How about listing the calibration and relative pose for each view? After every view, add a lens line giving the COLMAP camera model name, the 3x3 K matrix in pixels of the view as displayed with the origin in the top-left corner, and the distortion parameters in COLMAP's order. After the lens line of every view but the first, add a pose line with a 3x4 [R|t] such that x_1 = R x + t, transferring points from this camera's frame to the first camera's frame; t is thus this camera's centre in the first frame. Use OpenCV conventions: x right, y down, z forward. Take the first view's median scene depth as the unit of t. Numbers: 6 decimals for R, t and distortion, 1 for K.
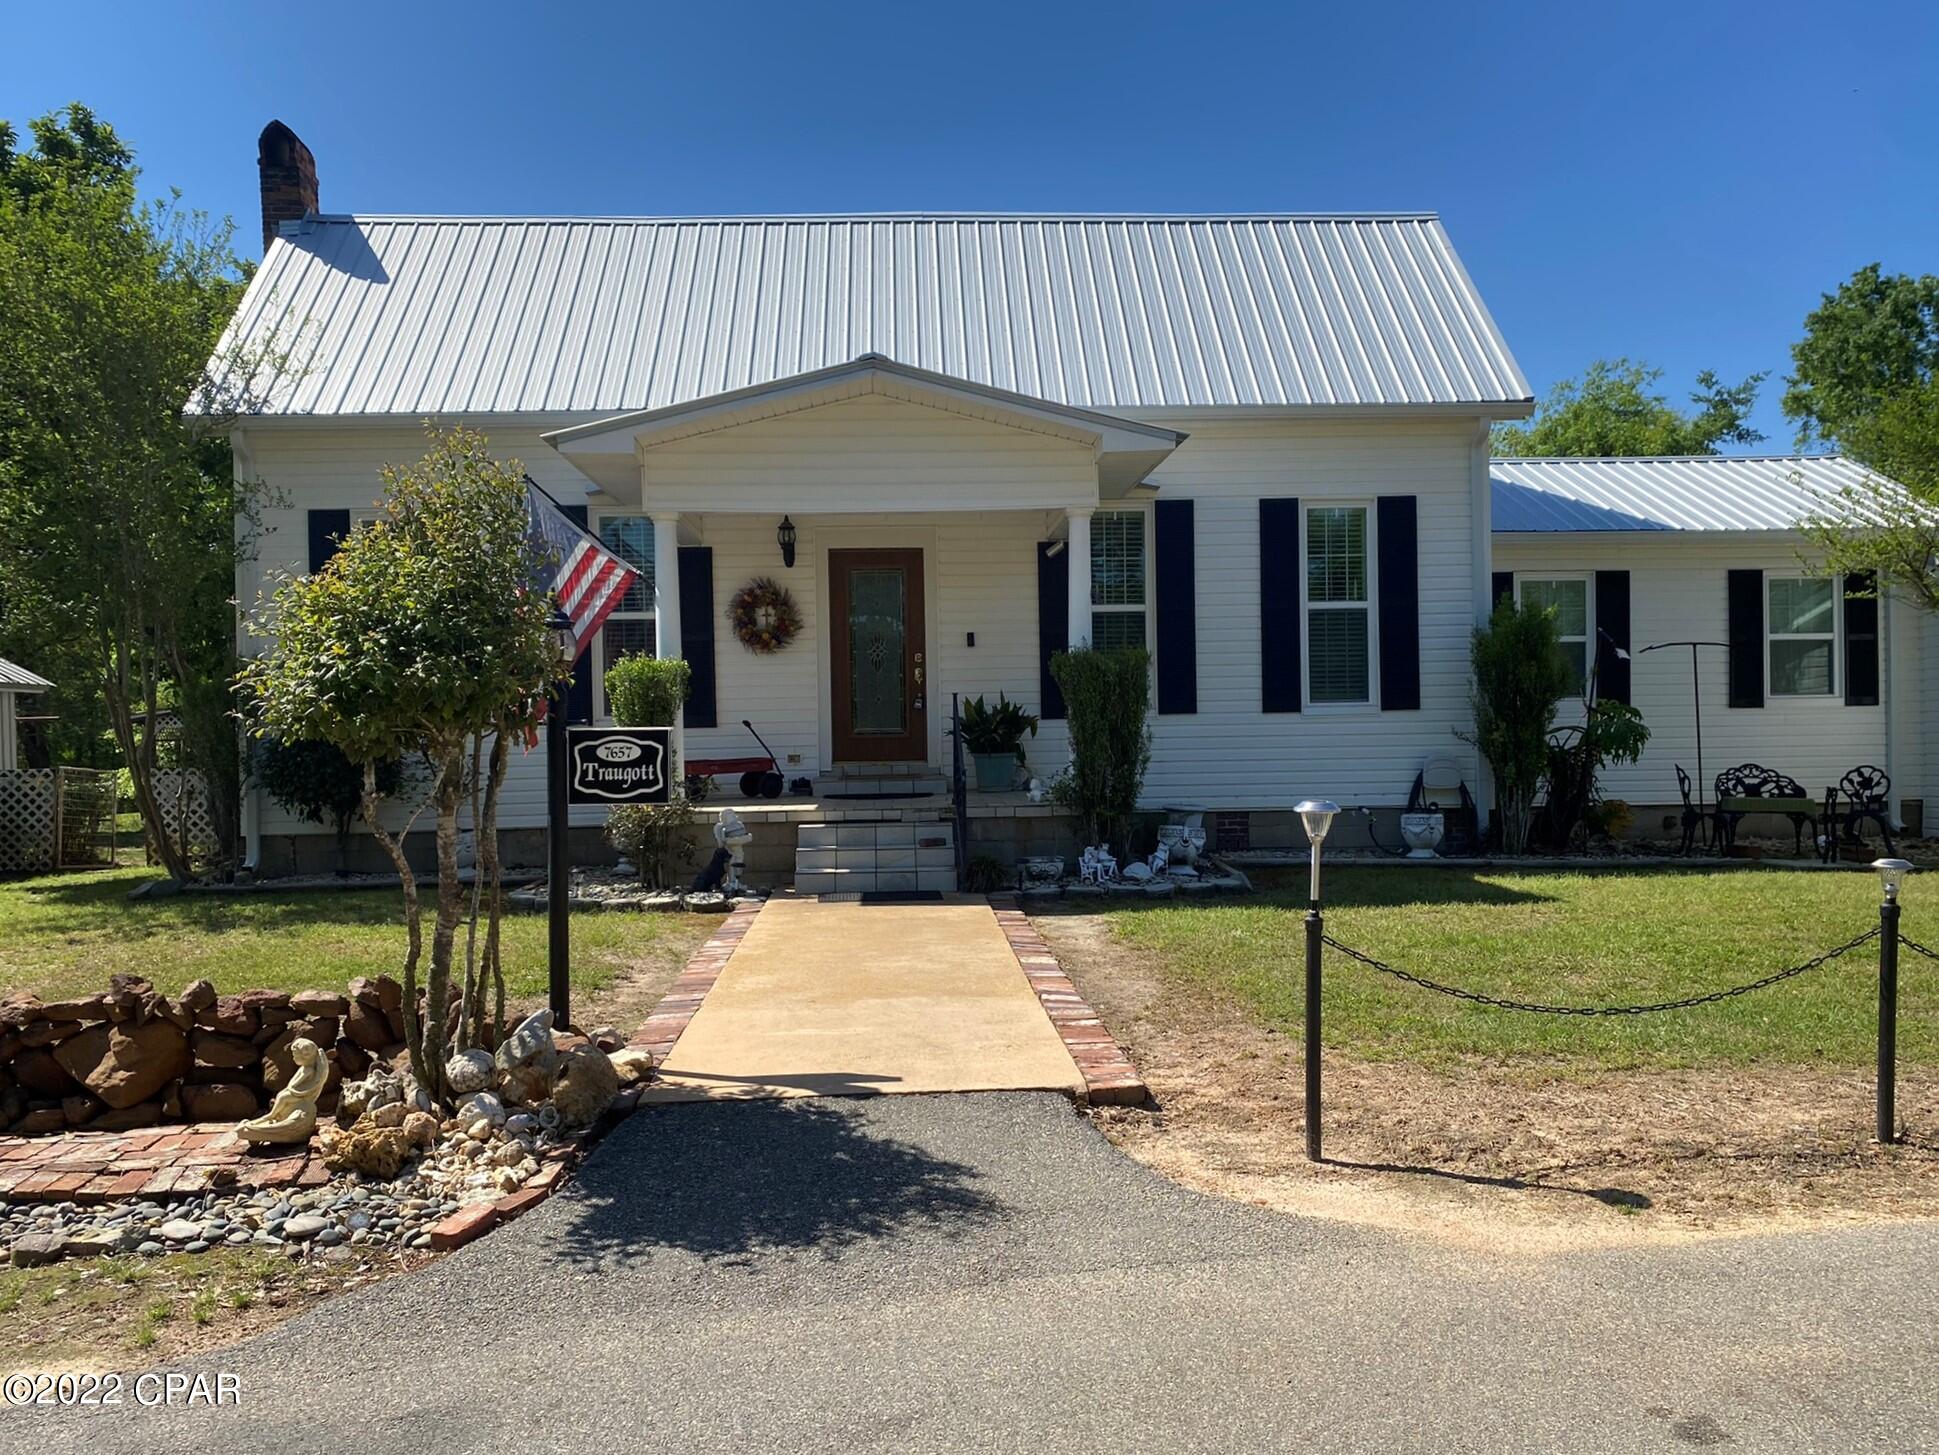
lens RADIAL K [[1478.6, 0, 964.3], [0, 1478.6, 740.9], [0, 0, 1]] dist [-0.002957, 0.040786]
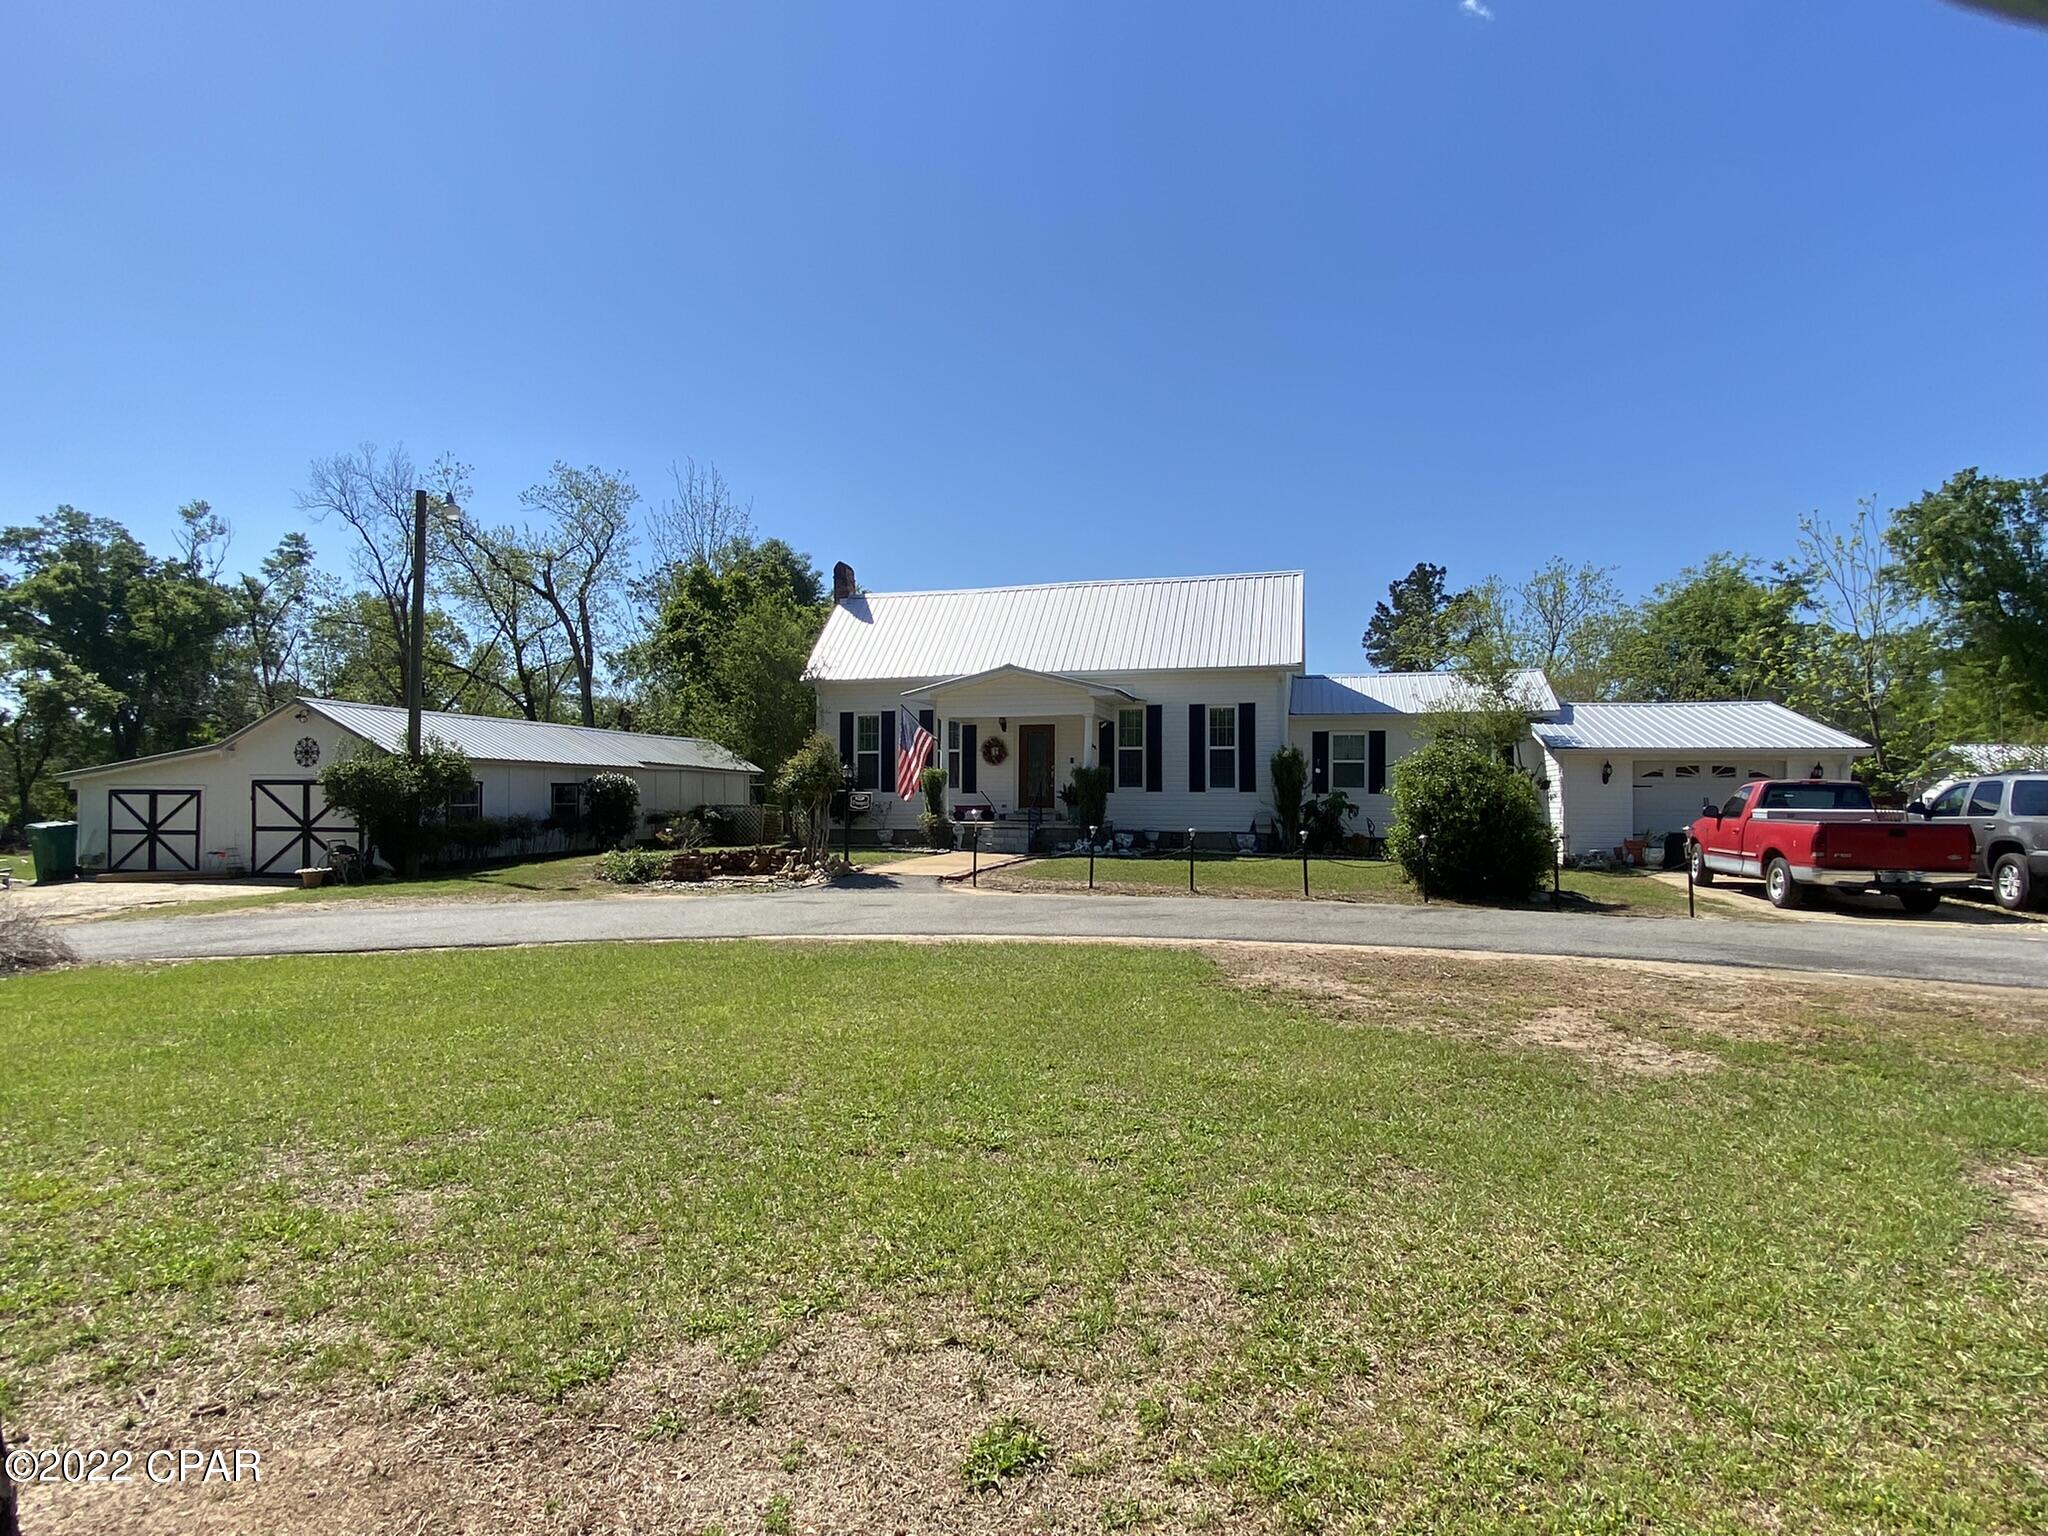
lens RADIAL K [[1068.4, 0, 1029.5], [0, 1068.4, 762.9], [0, 0, 1]] dist [0.003326, 0.000077]
pose [[0.947566, 0.010950, -0.319372, 0.515681], [-0.023575, 0.999085, -0.035693, 0.002122], [0.318689, 0.041351, 0.946957, -0.752438]]
